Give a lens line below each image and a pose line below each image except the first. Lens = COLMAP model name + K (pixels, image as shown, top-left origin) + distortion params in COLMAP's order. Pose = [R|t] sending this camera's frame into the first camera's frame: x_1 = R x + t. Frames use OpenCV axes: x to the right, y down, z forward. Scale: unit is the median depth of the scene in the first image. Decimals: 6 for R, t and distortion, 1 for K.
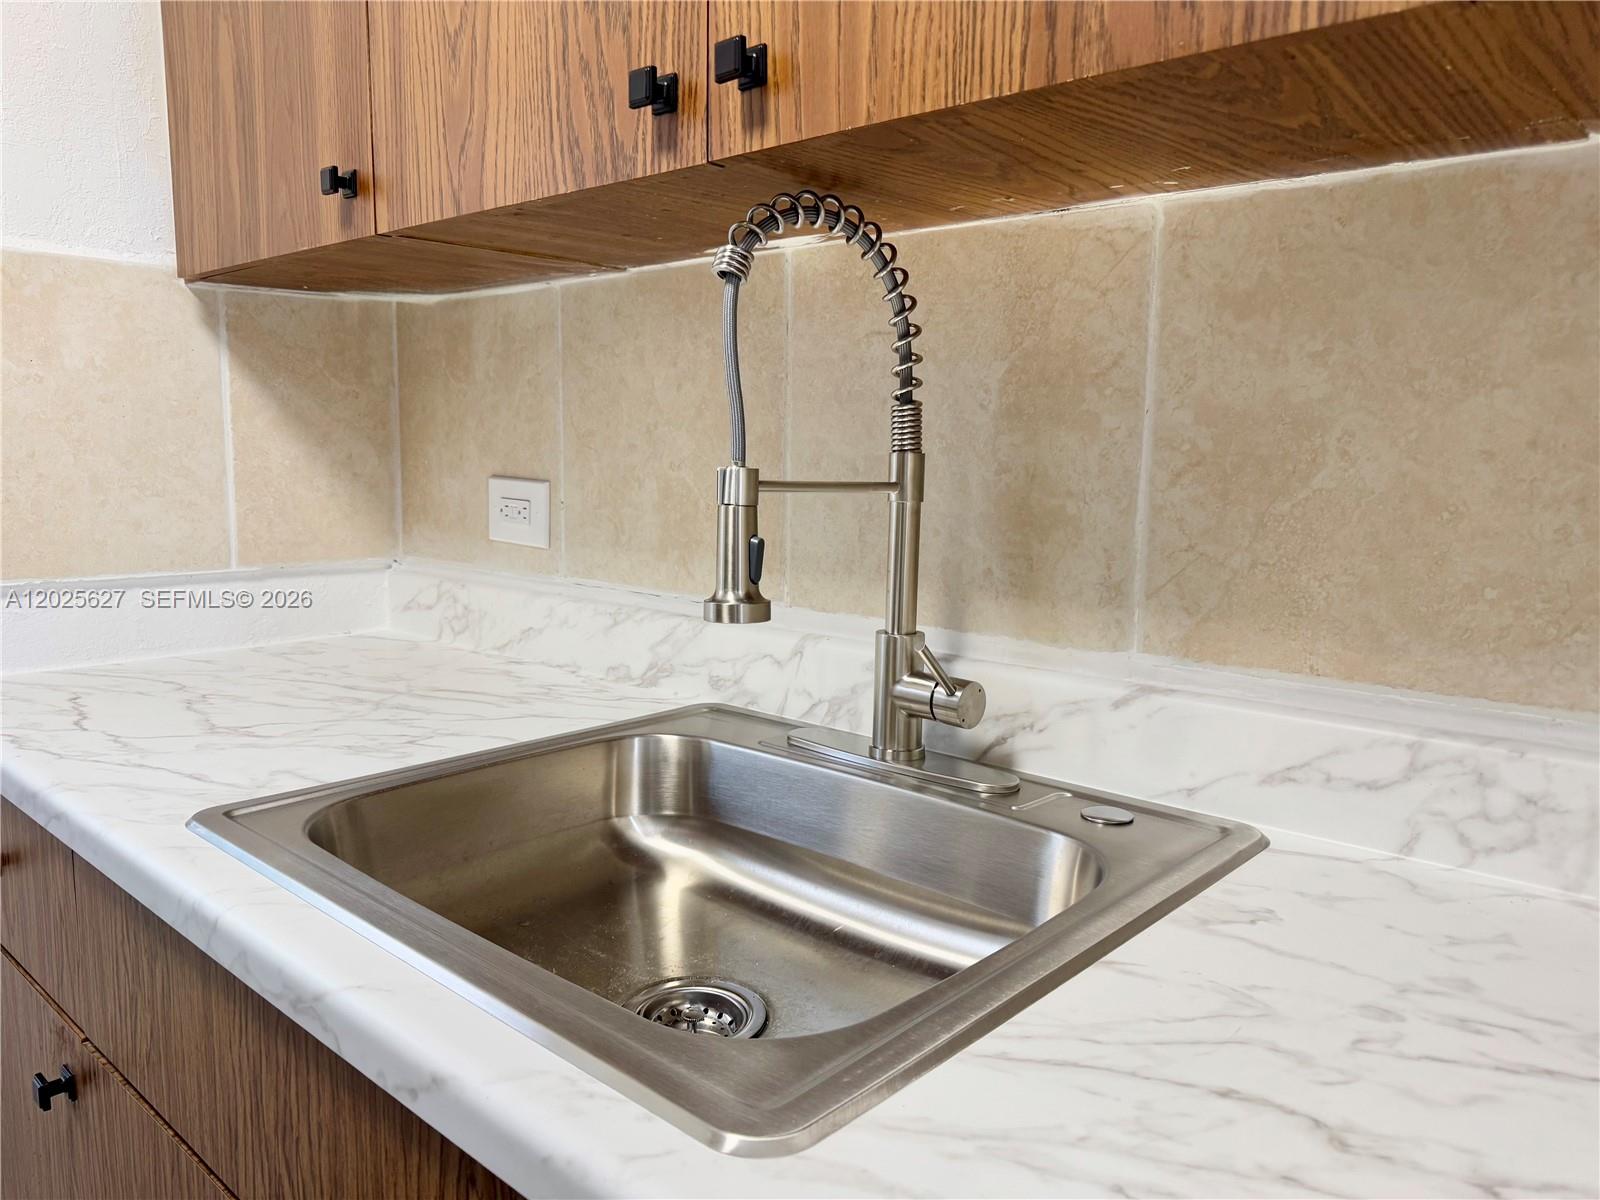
lens RADIAL K [[1132.2, 0, 808.5], [0, 1132.2, 592.0], [0, 0, 1]] dist [0.079499, -0.136878]
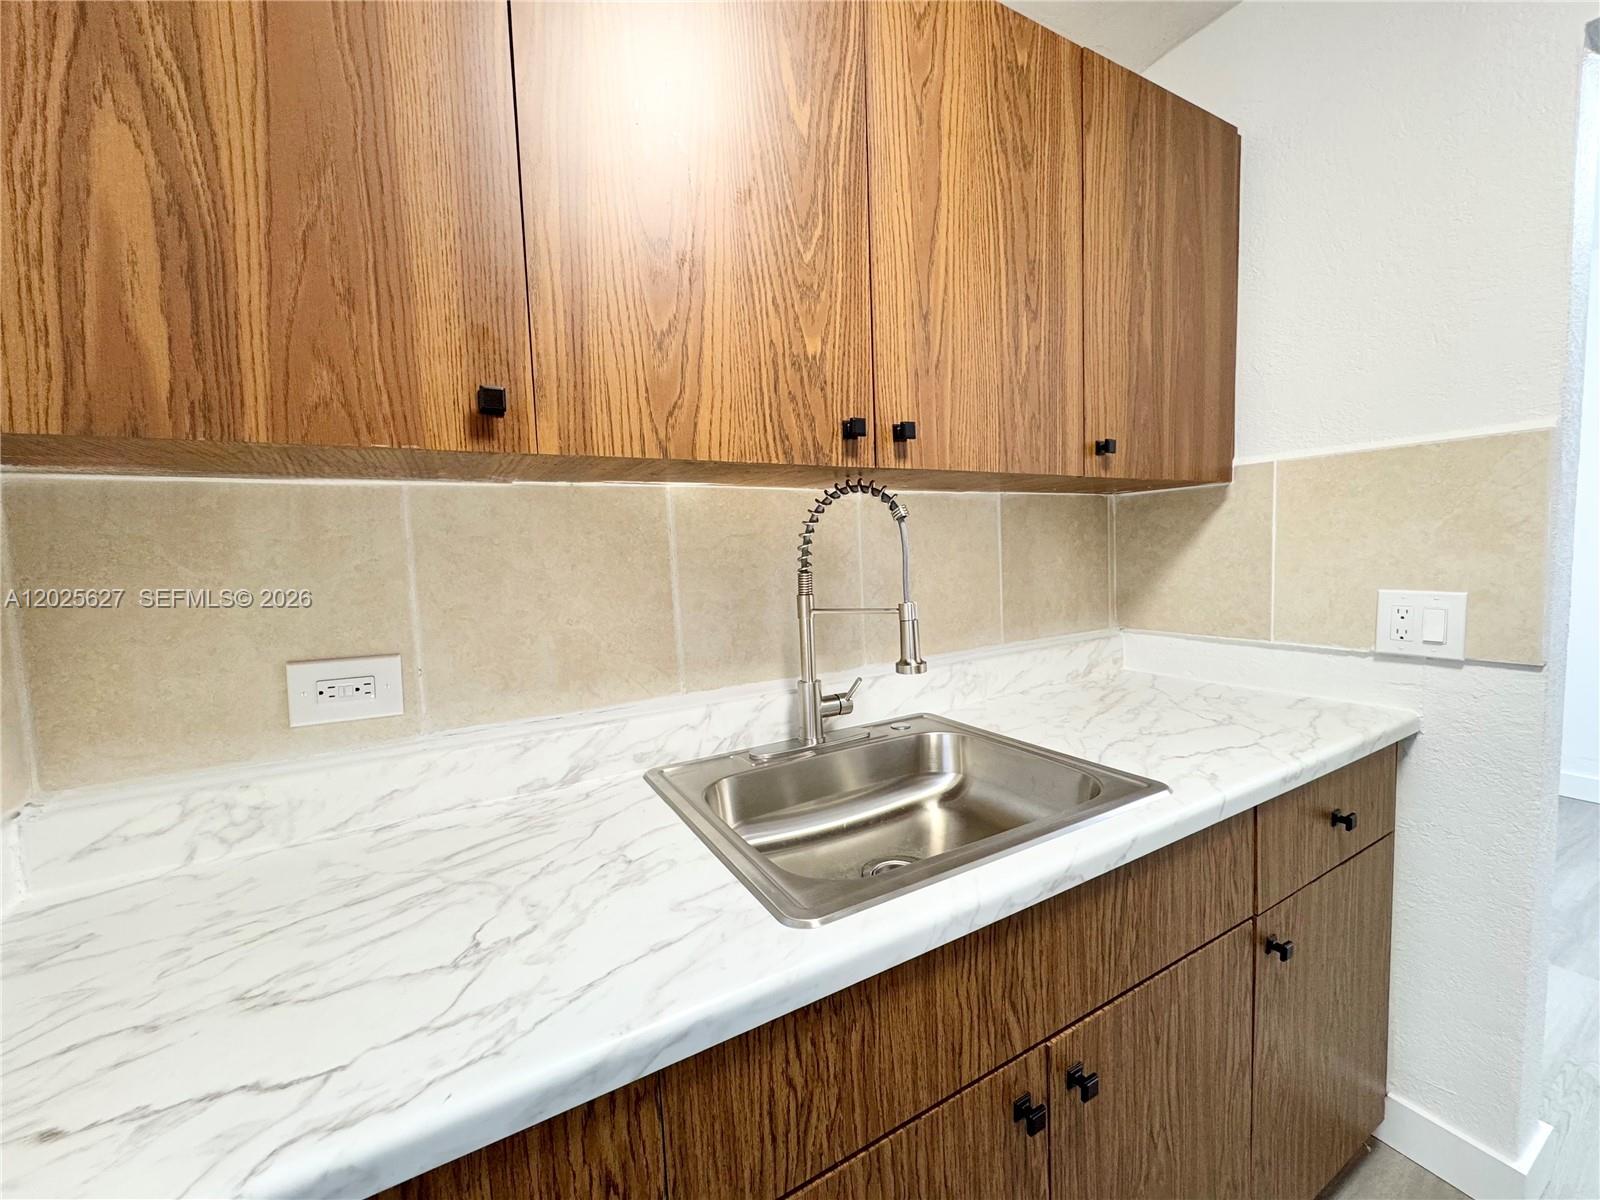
lens RADIAL K [[640.5, 0, 800.0], [0, 640.5, 600.0], [0, 0, 1]] dist [-0.001458, -0.000194]
pose [[0.315201, -0.096166, 0.944140, -1.010090], [0.164545, 0.985323, 0.045428, -0.165672], [-0.934651, 0.141035, 0.326398, 0.611380]]
